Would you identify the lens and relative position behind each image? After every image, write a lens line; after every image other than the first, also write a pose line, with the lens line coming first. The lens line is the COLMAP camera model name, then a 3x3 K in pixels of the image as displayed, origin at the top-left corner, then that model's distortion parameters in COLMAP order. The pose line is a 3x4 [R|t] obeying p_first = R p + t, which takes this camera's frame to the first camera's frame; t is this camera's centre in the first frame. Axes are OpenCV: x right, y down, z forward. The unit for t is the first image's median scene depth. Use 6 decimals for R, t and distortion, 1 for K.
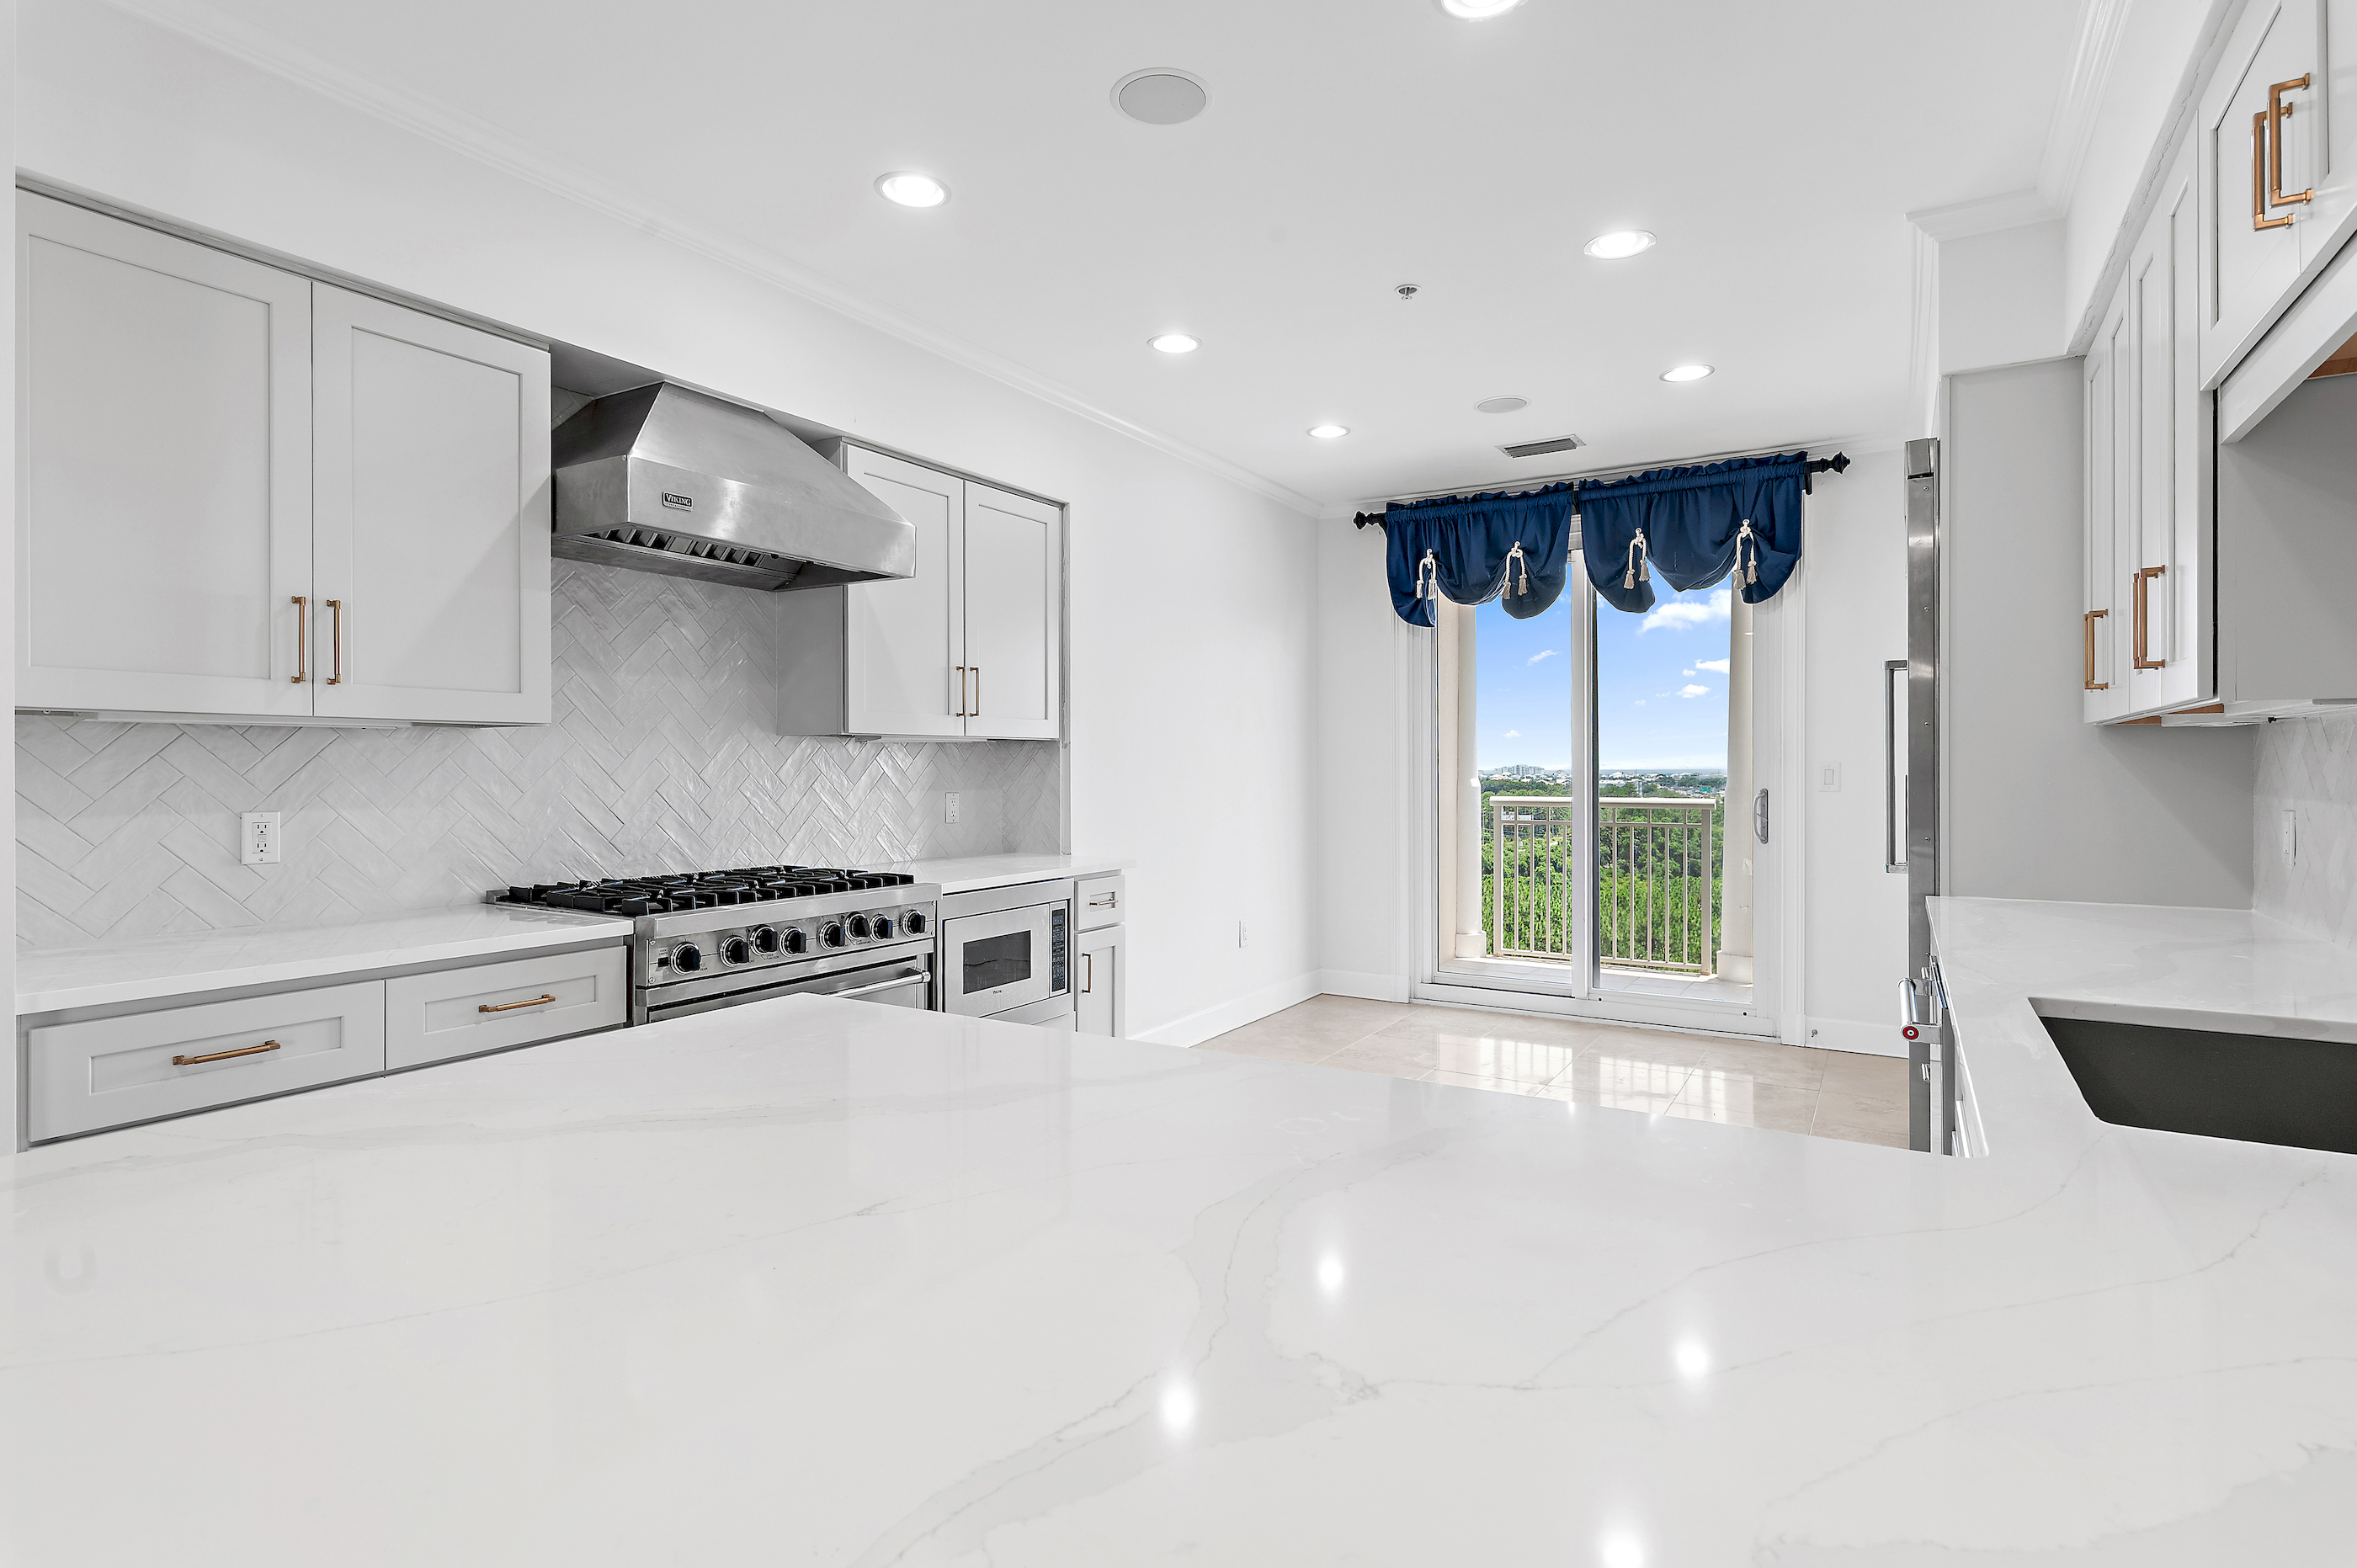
lens RADIAL K [[1171.4, 0, 1169.6], [0, 1171.4, 770.6], [0, 0, 1]] dist [0.006577, -0.000730]
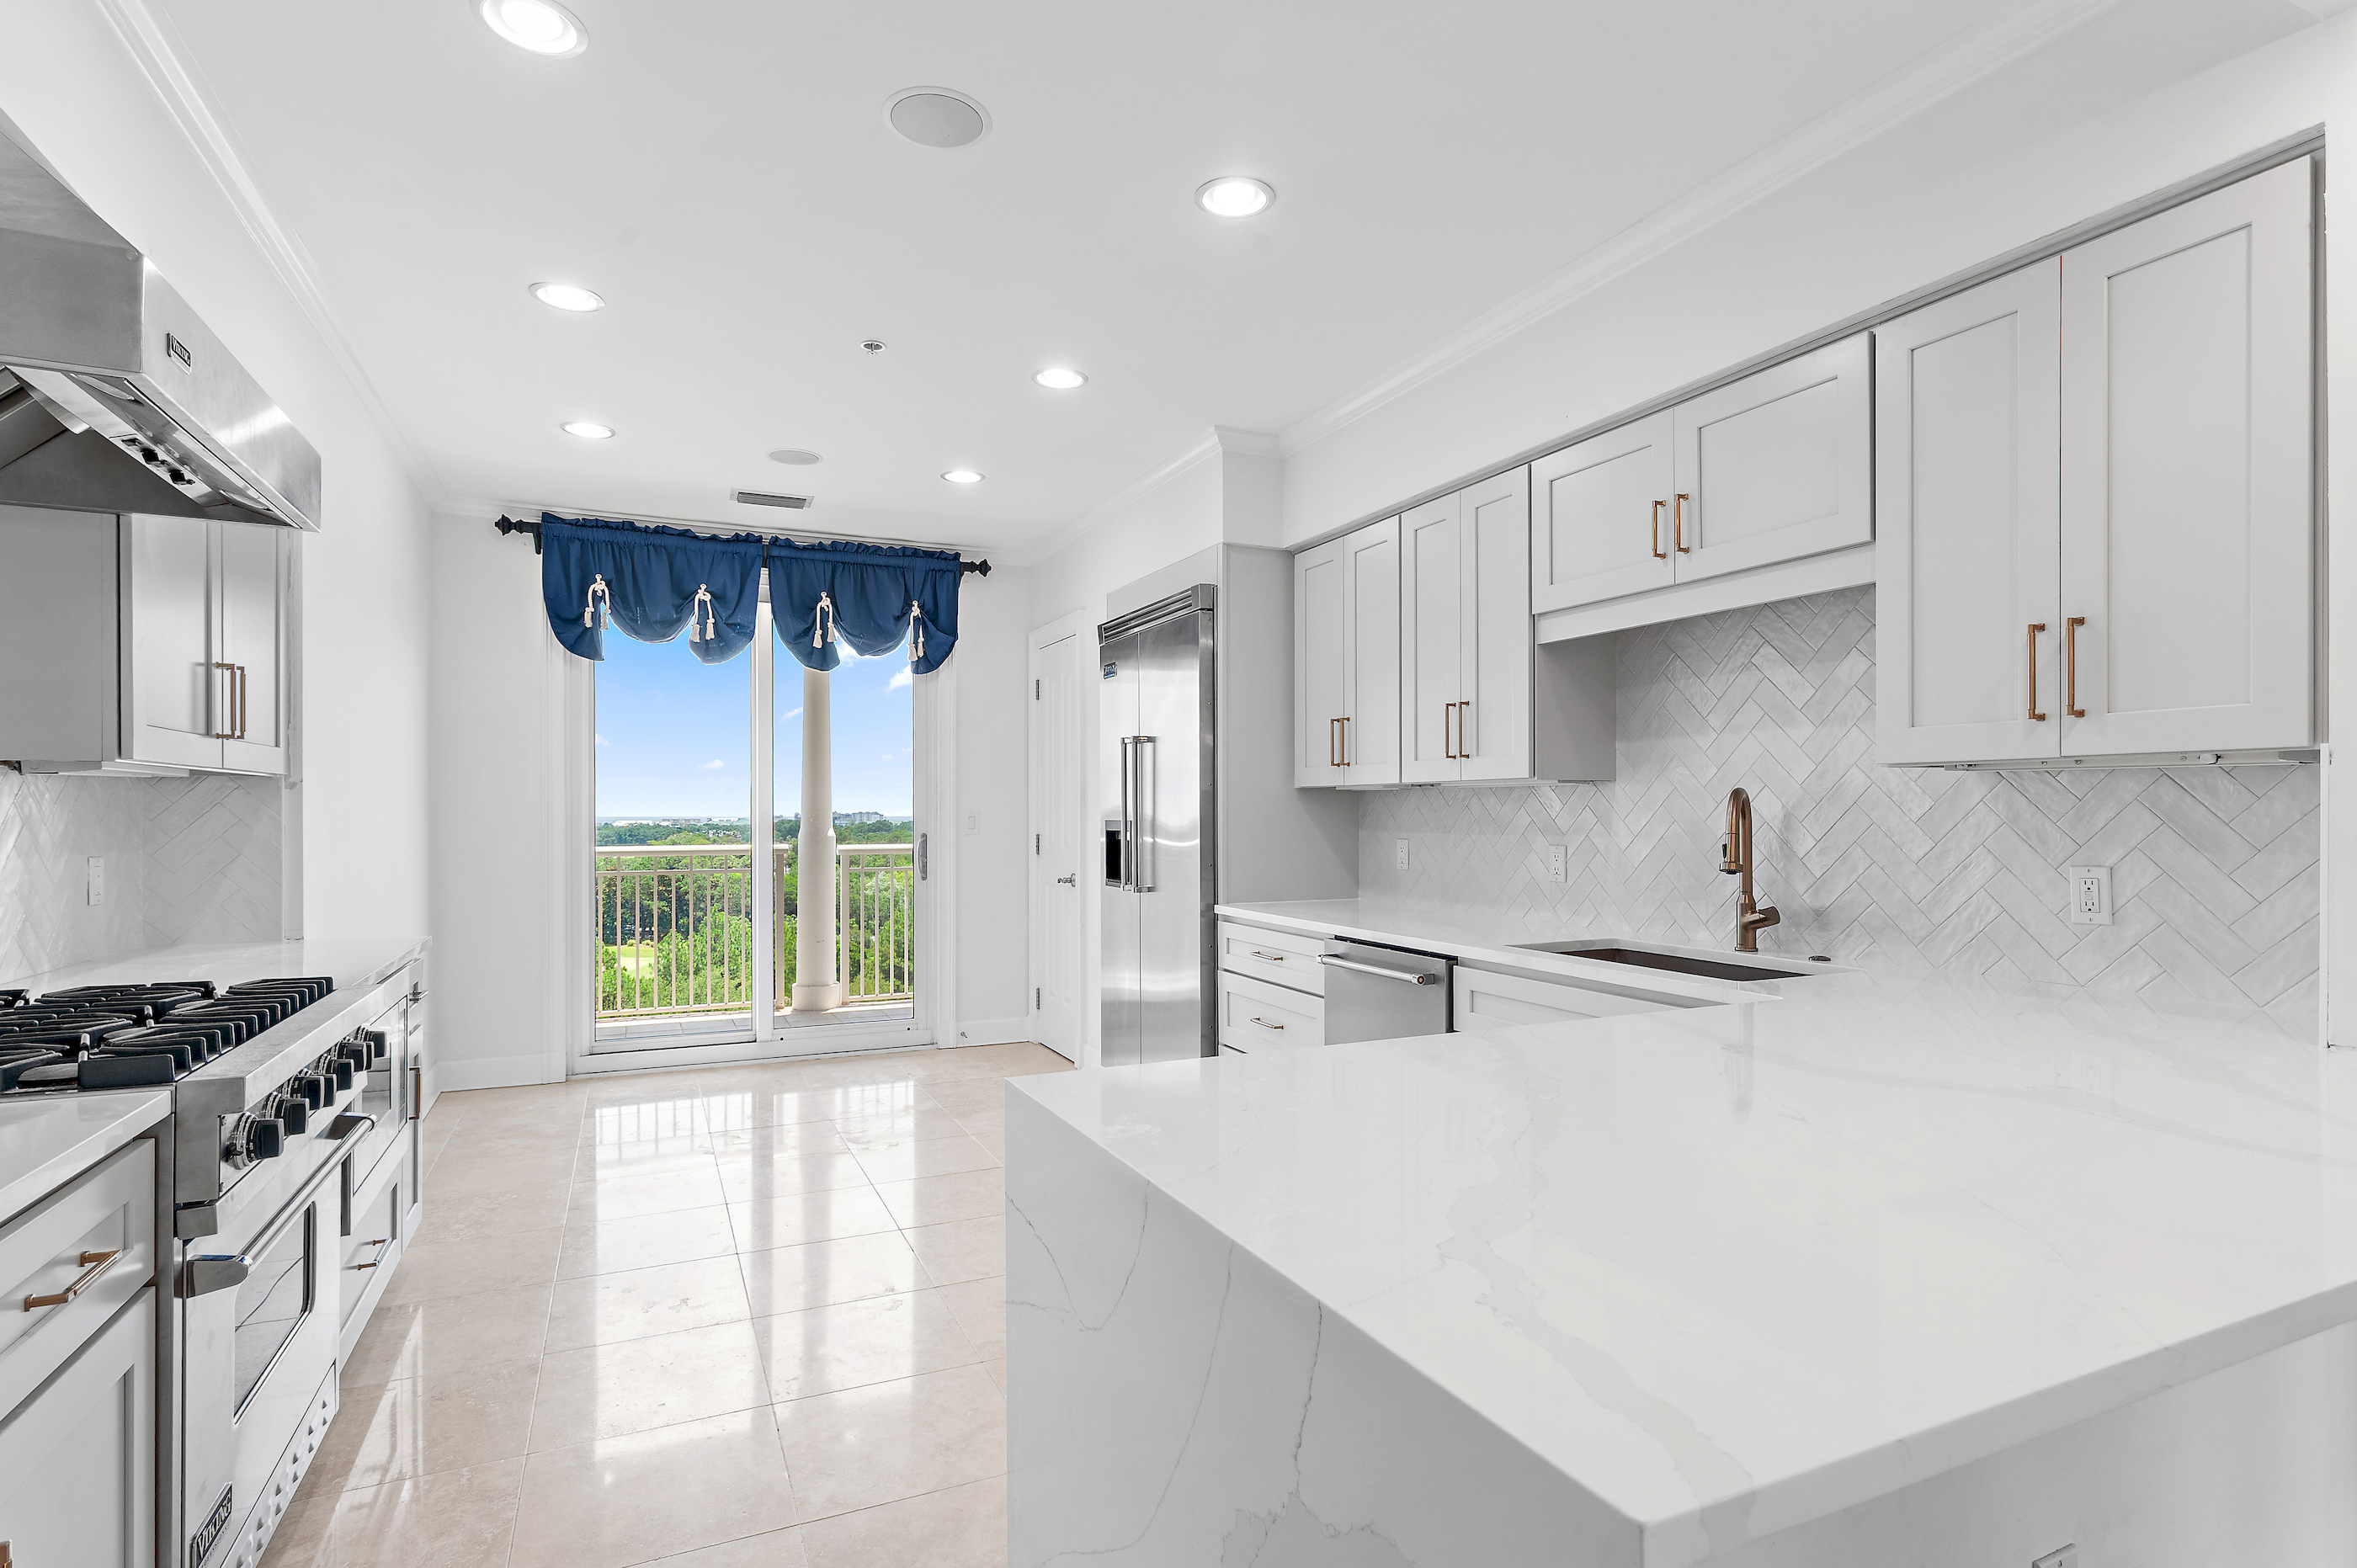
lens RADIAL K [[1171.4, 0, 1169.2], [0, 1171.4, 801.2], [0, 0, 1]] dist [0.006577, -0.000730]
pose [[0.554289, 0.008225, 0.832283, -0.311992], [0.003313, 0.999921, -0.012088, -0.001050], [-0.832317, 0.009458, 0.554219, 0.142002]]
